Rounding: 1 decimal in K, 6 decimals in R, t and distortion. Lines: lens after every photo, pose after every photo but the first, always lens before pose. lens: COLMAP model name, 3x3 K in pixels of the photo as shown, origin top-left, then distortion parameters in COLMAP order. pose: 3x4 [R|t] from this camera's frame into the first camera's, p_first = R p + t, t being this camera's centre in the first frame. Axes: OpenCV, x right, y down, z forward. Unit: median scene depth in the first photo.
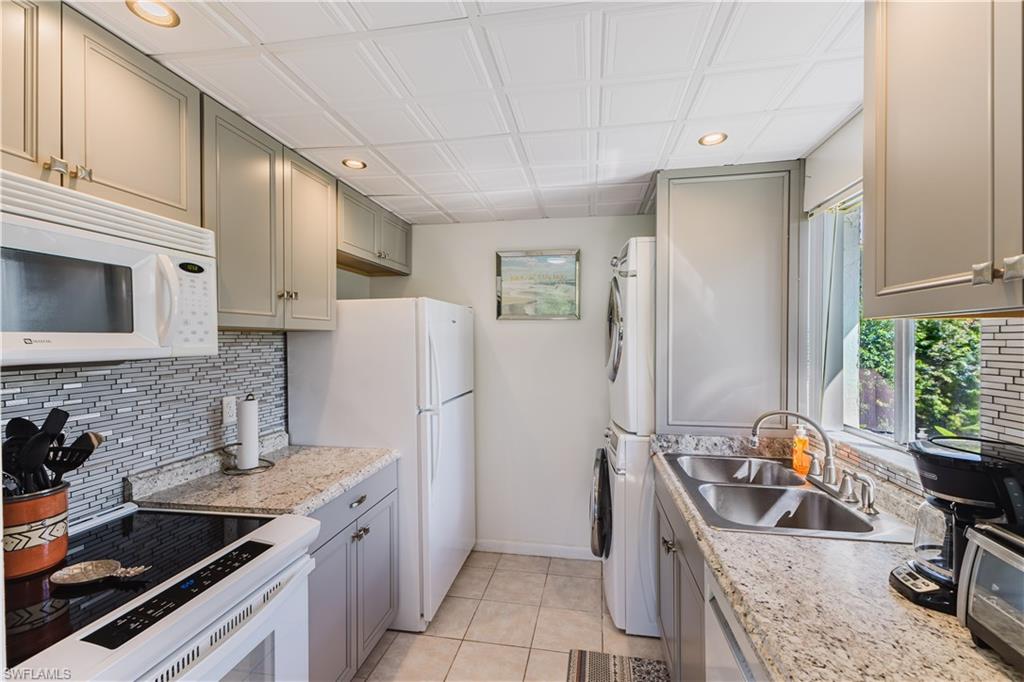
lens RADIAL K [[437.4, 0, 511.6], [0, 437.4, 344.9], [0, 0, 1]] dist [0.001129, -0.000291]
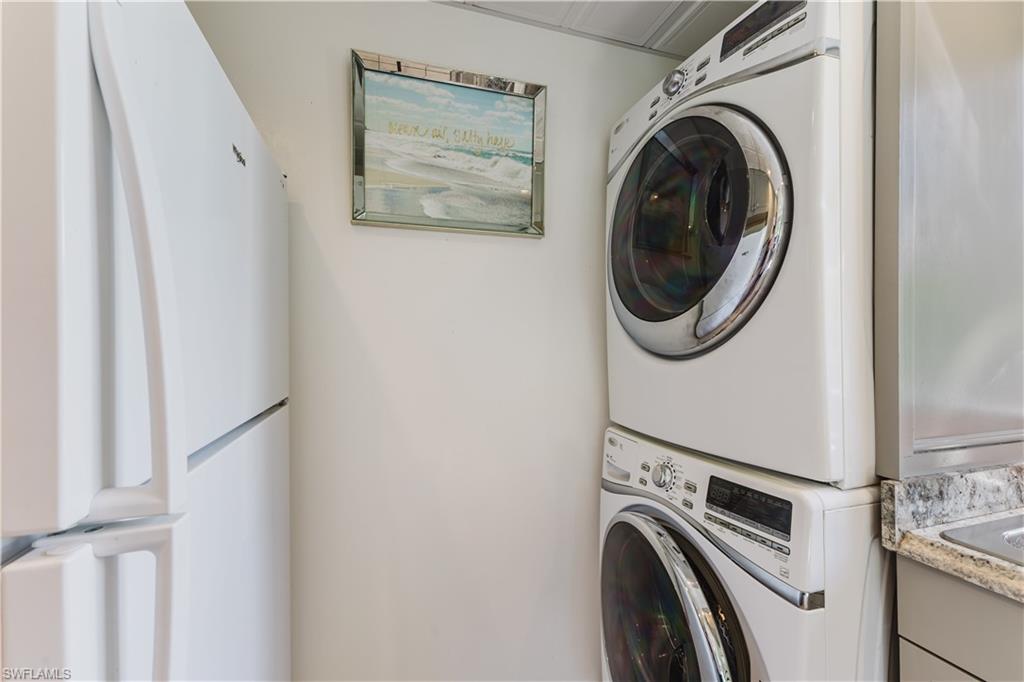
lens RADIAL K [[437.4, 0, 511.6], [0, 437.4, 344.9], [0, 0, 1]] dist [0.001129, -0.000291]
pose [[0.884254, -0.000818, 0.467005, -0.151006], [0.007260, 0.999902, -0.011995, 0.102087], [-0.466949, 0.013997, 0.884173, 0.930578]]
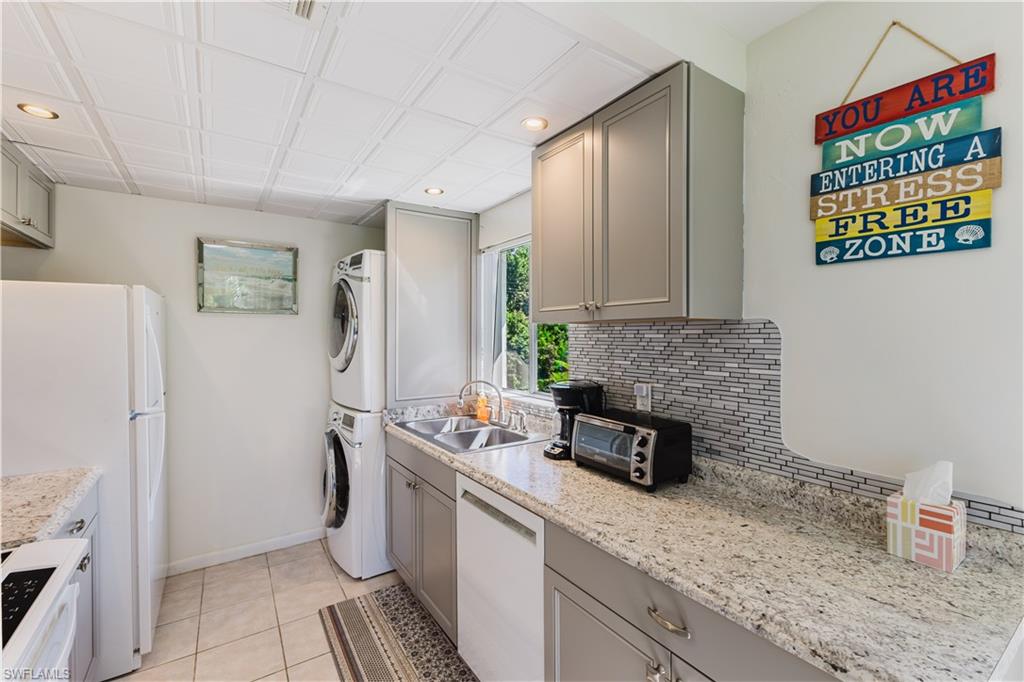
lens RADIAL K [[439.8, 0, 512.0], [0, 439.8, 341.0], [0, 0, 1]] dist [-0.001875, -0.000319]
pose [[0.719851, -0.010254, 0.694053, -0.321226], [0.007207, 0.999947, 0.007298, 0.001954], [-0.694092, -0.000251, 0.719887, -0.176356]]
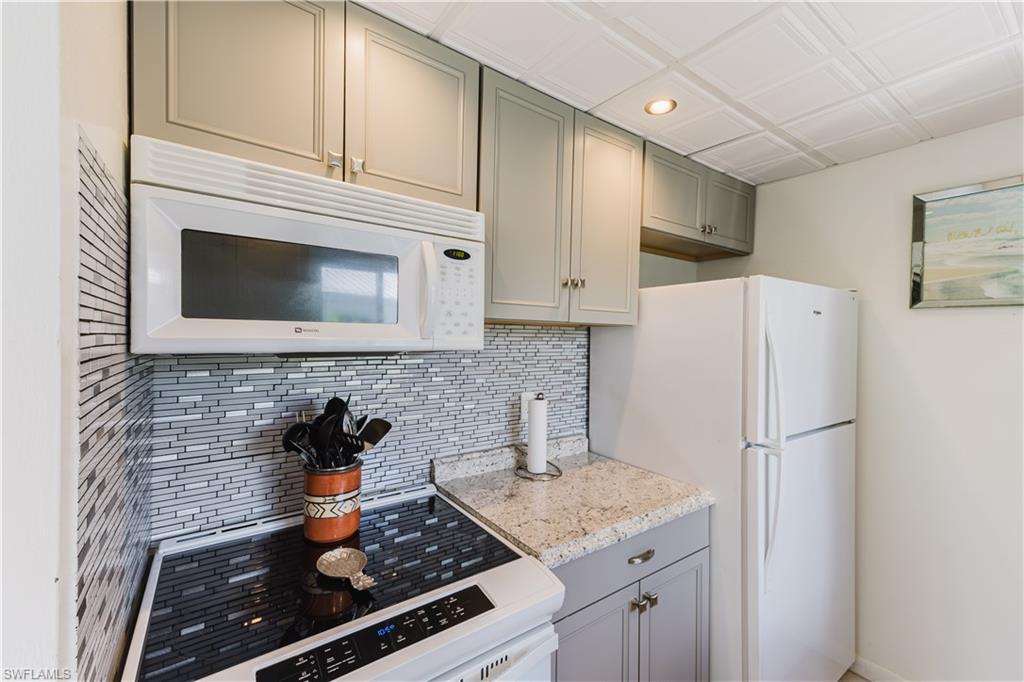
lens RADIAL K [[419.1, 0, 512.0], [0, 419.1, 341.0], [0, 0, 1]] dist [0.022715, -0.000188]
pose [[0.713076, 0.024968, -0.700642, -0.018119], [-0.029364, 0.999552, 0.005735, -0.001423], [0.700472, 0.016484, 0.713489, 0.326573]]
